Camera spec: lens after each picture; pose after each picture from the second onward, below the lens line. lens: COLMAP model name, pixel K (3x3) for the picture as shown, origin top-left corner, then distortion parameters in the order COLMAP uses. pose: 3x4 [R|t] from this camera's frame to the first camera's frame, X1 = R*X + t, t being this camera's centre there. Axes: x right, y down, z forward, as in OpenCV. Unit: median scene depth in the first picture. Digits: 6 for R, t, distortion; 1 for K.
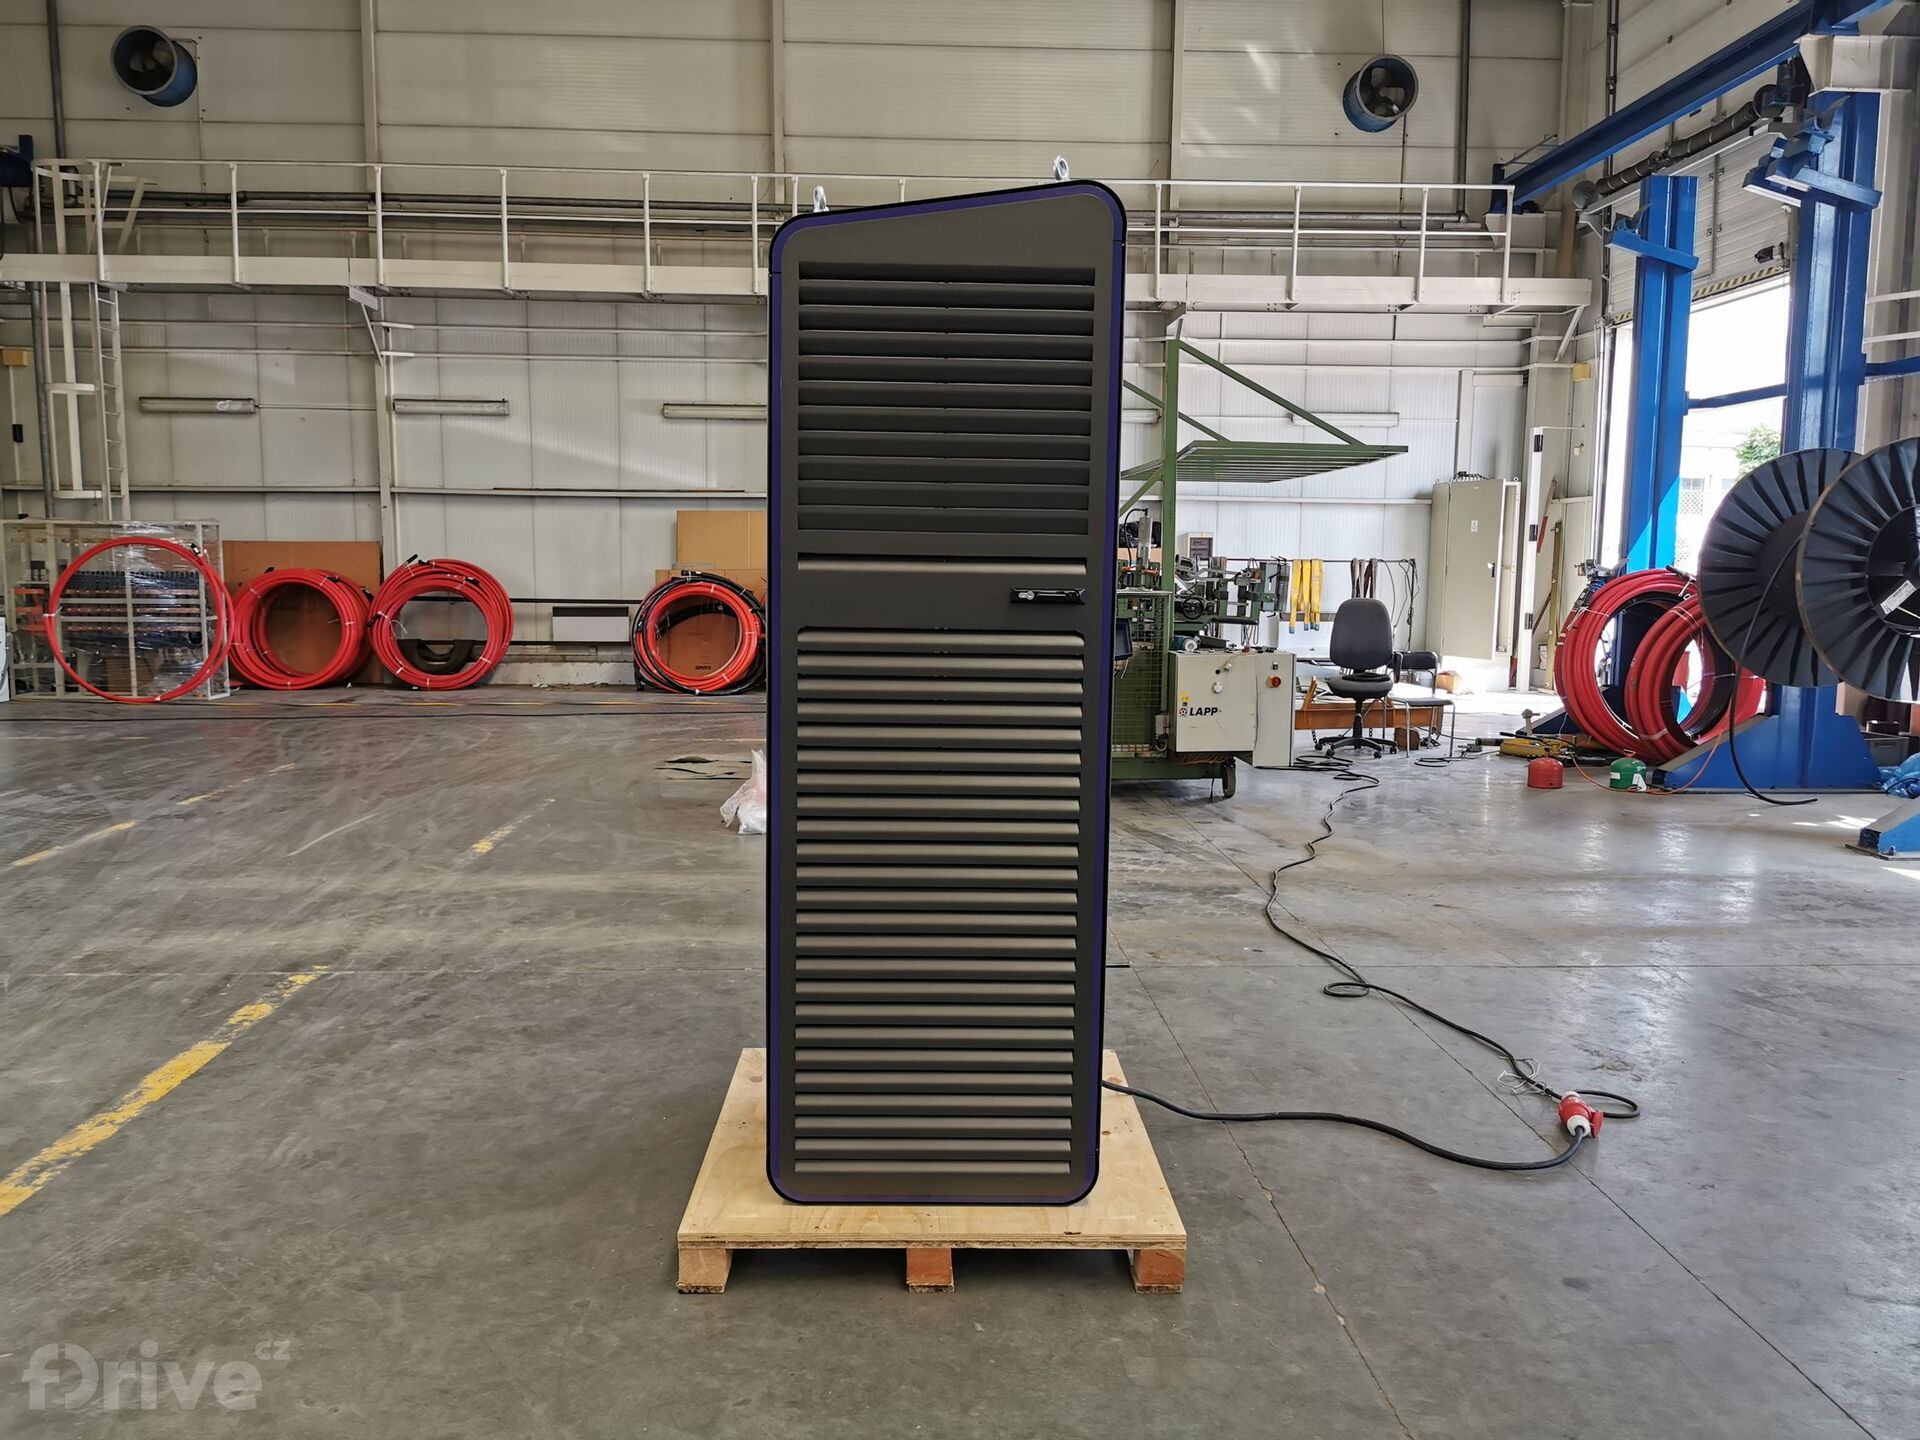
lens RADIAL K [[1475.8, 0, 959.7], [0, 1475.8, 709.2], [0, 0, 1]] dist [0.055810, -0.104522]
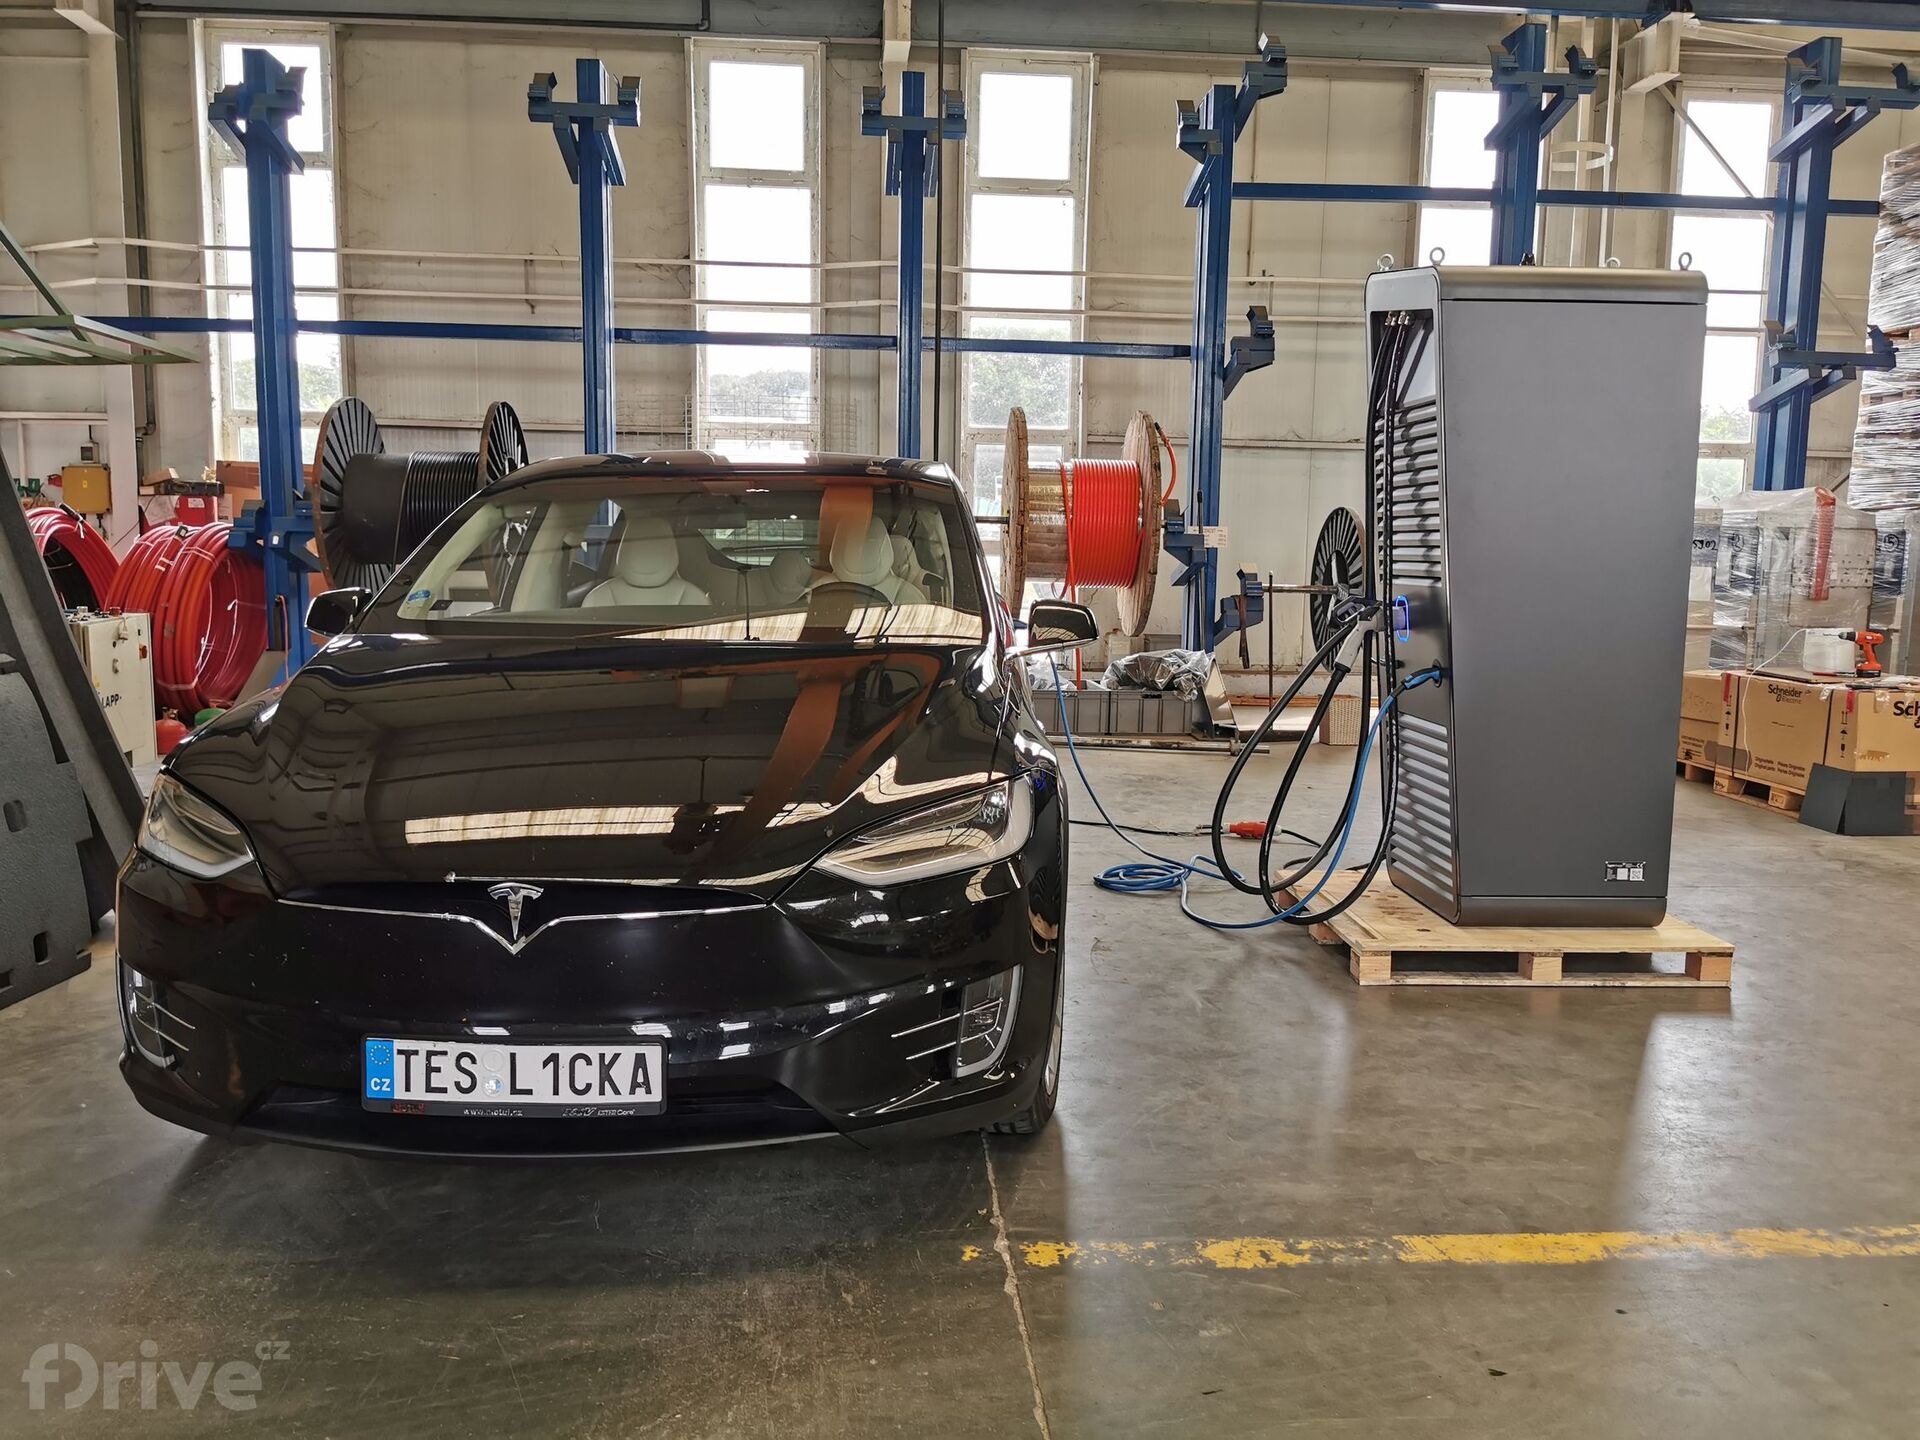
lens RADIAL K [[1504.2, 0, 969.2], [0, 1504.2, 733.6], [0, 0, 1]] dist [0.043409, -0.061000]
pose [[-0.023243, -0.145787, 0.989043, -0.354639], [0.080710, 0.985807, 0.147206, -0.032217], [-0.996467, 0.083248, -0.011147, 0.378311]]
